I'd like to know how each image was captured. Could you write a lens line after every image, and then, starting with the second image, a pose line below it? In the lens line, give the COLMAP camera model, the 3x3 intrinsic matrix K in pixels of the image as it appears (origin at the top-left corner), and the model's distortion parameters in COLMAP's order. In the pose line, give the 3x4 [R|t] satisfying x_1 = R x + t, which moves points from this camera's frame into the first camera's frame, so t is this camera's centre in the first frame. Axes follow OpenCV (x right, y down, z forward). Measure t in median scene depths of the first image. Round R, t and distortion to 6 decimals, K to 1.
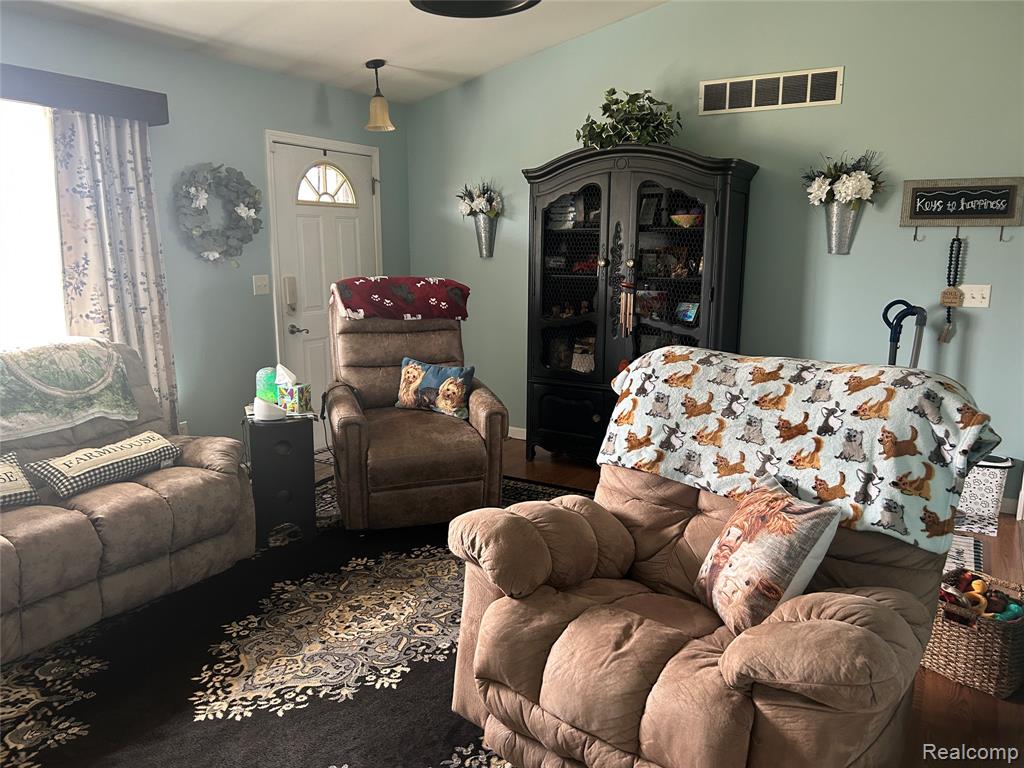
lens RADIAL K [[773.8, 0, 512.7], [0, 773.8, 386.8], [0, 0, 1]] dist [0.053717, -0.050935]
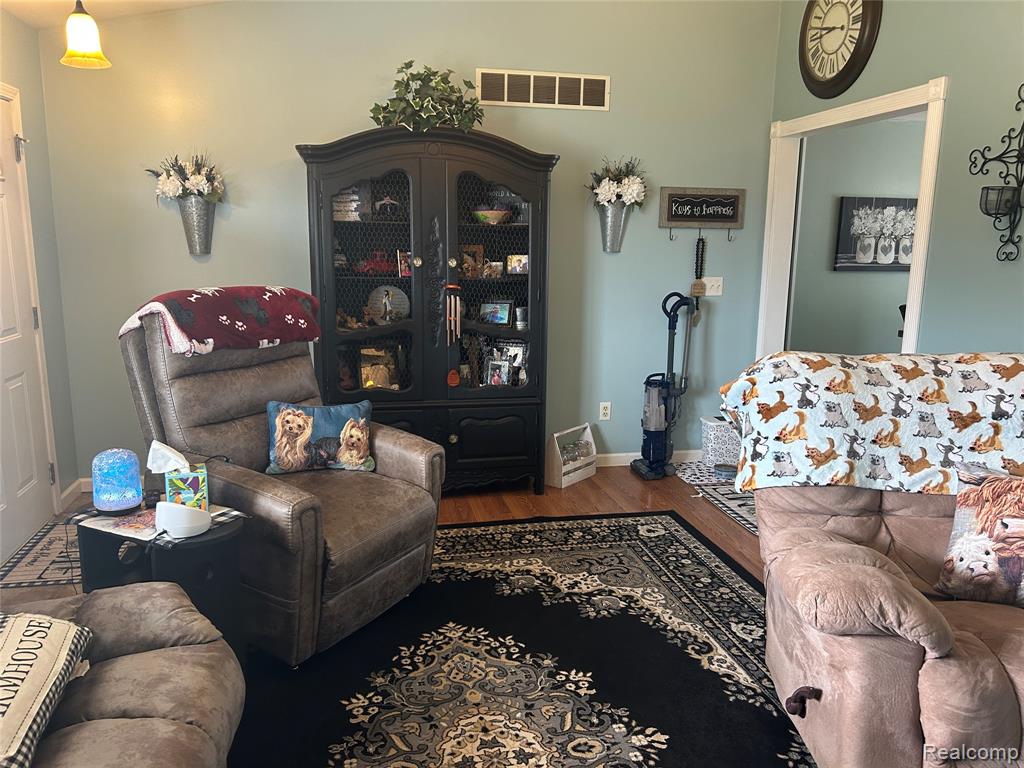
lens RADIAL K [[773.8, 0, 511.5], [0, 773.8, 381.3], [0, 0, 1]] dist [0.053717, -0.050935]
pose [[0.734865, -0.118425, 0.667794, -0.453911], [0.113252, 0.992239, 0.051334, -0.068323], [-0.668691, 0.037906, 0.742574, 0.329438]]
